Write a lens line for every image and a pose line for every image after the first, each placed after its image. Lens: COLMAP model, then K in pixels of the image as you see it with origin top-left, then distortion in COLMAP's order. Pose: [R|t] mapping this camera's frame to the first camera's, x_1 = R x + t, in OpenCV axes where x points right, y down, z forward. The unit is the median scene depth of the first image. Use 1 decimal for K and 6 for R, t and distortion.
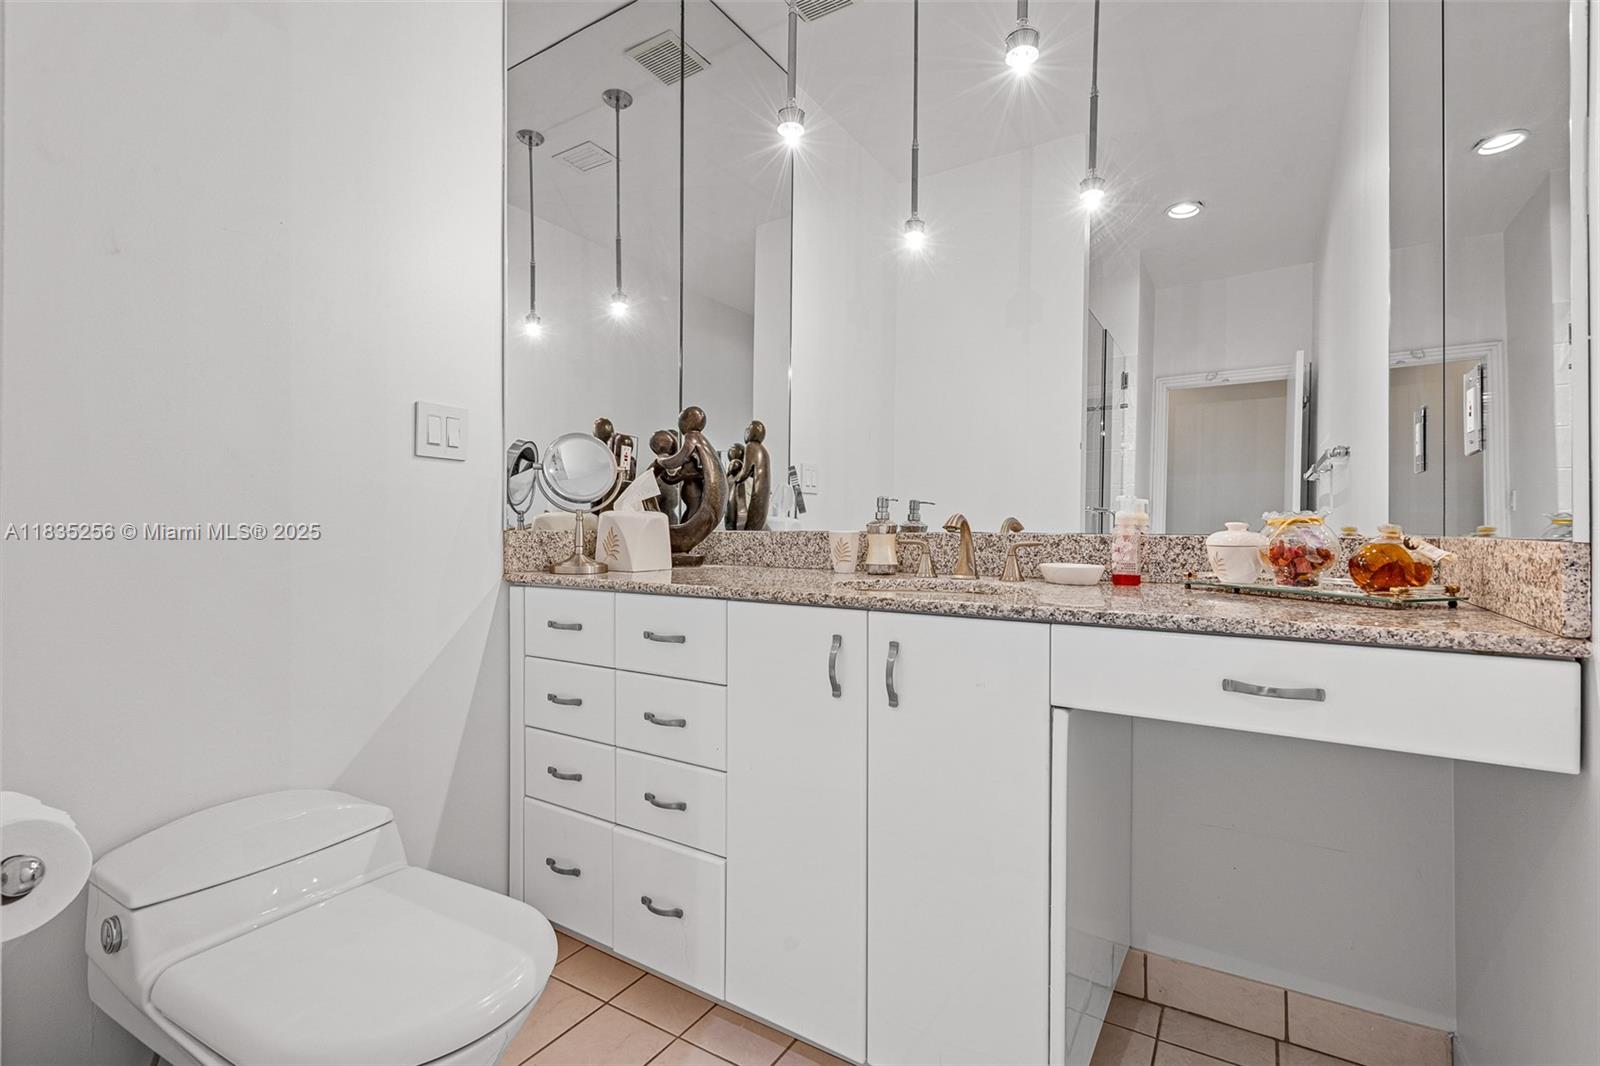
lens RADIAL K [[727.7, 0, 796.5], [0, 727.7, 529.6], [0, 0, 1]] dist [-0.002253, 0.000646]
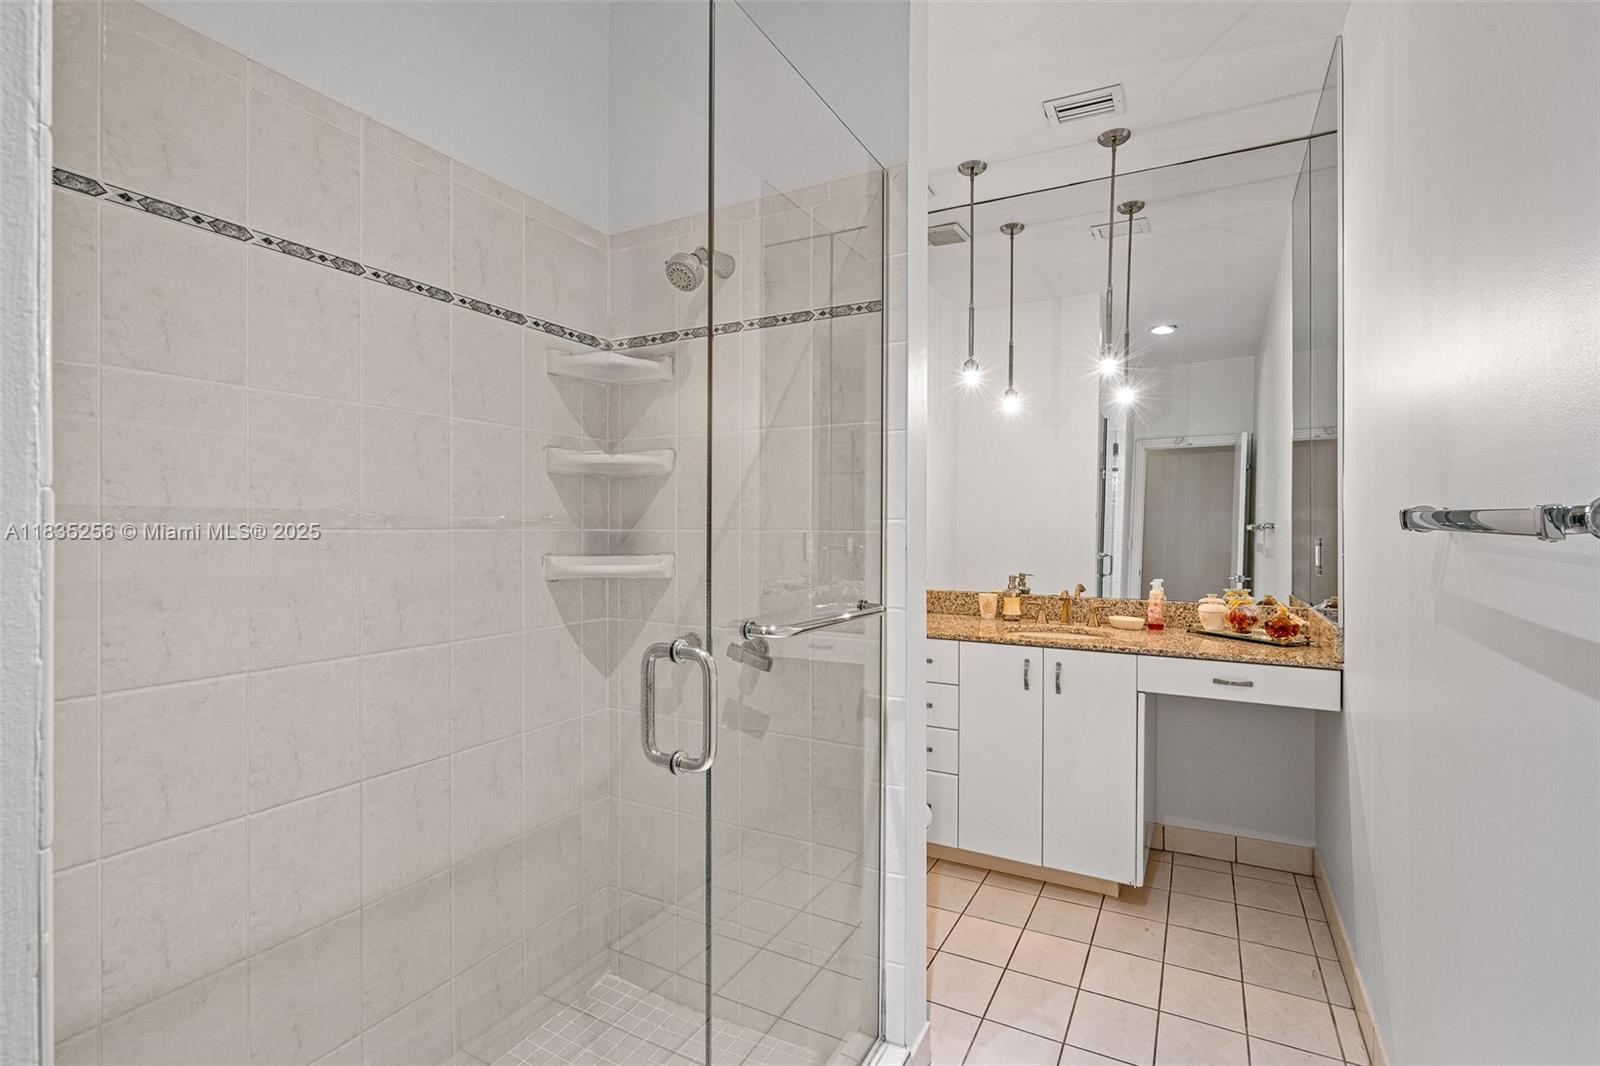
lens RADIAL K [[748.4, 0, 800.0], [0, 748.4, 533.0], [0, 0, 1]] dist [0.000195, 0.000178]
pose [[0.997603, -0.000318, 0.069197, -0.678569], [-0.000086, 0.999983, 0.005844, -0.208192], [-0.069197, -0.005836, 0.997586, -0.985248]]
